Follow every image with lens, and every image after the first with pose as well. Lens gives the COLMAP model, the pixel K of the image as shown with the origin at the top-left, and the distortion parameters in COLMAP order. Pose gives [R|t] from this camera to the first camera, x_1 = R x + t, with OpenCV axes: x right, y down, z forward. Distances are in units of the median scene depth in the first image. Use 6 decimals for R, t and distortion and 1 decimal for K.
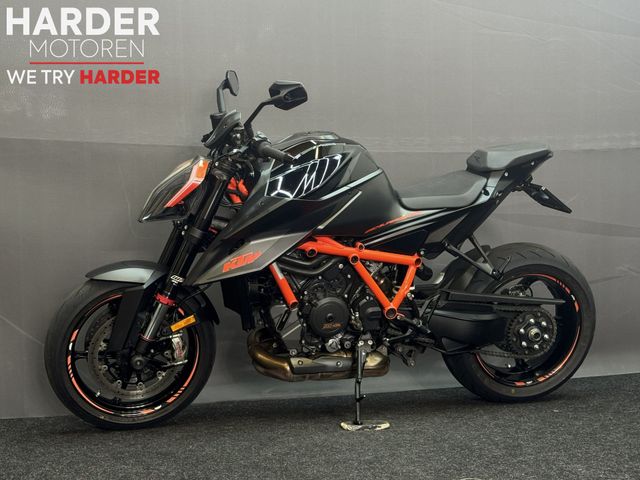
lens RADIAL K [[1123.3, 0, 319.9], [0, 1123.3, 242.0], [0, 0, 1]] dist [0.109982, 0.000000]
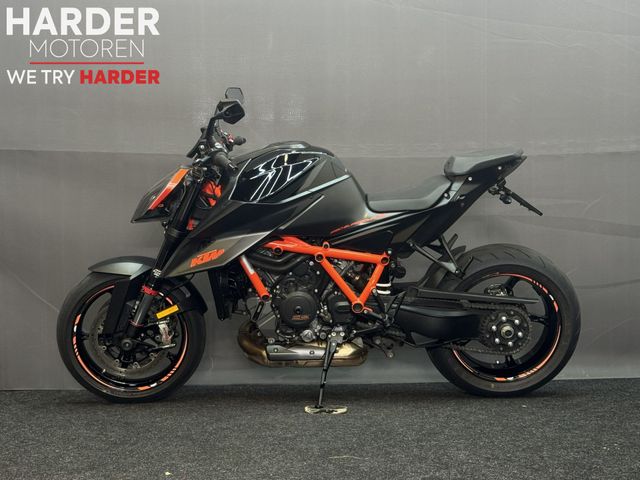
lens RADIAL K [[1123.3, 0, 304.1], [0, 1123.3, 224.8], [0, 0, 1]] dist [0.109982, 0.000000]
pose [[0.962229, 0.004944, -0.272197, 0.307864], [-0.009056, 0.999863, -0.013853, -0.000928], [0.272092, 0.015795, 0.962142, -0.058062]]
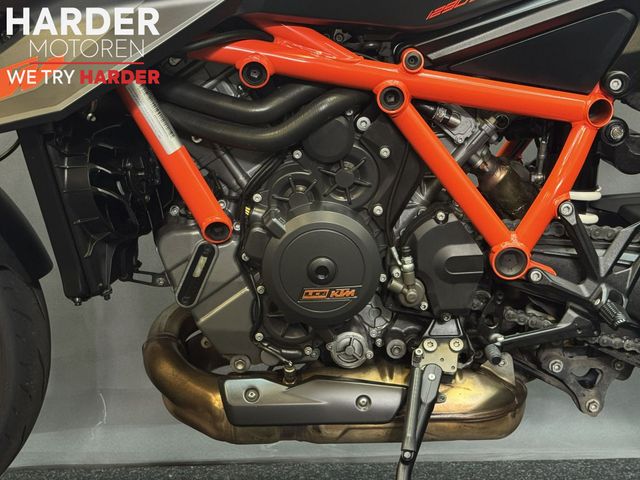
lens RADIAL K [[1123.3, 0, 319.1], [0, 1123.3, 262.6], [0, 0, 1]] dist [0.109982, 0.000000]
pose [[0.962537, 0.019520, -0.270445, 0.099418], [-0.009535, 0.999225, 0.038186, 0.050938], [0.270981, -0.034177, 0.961978, 0.655791]]
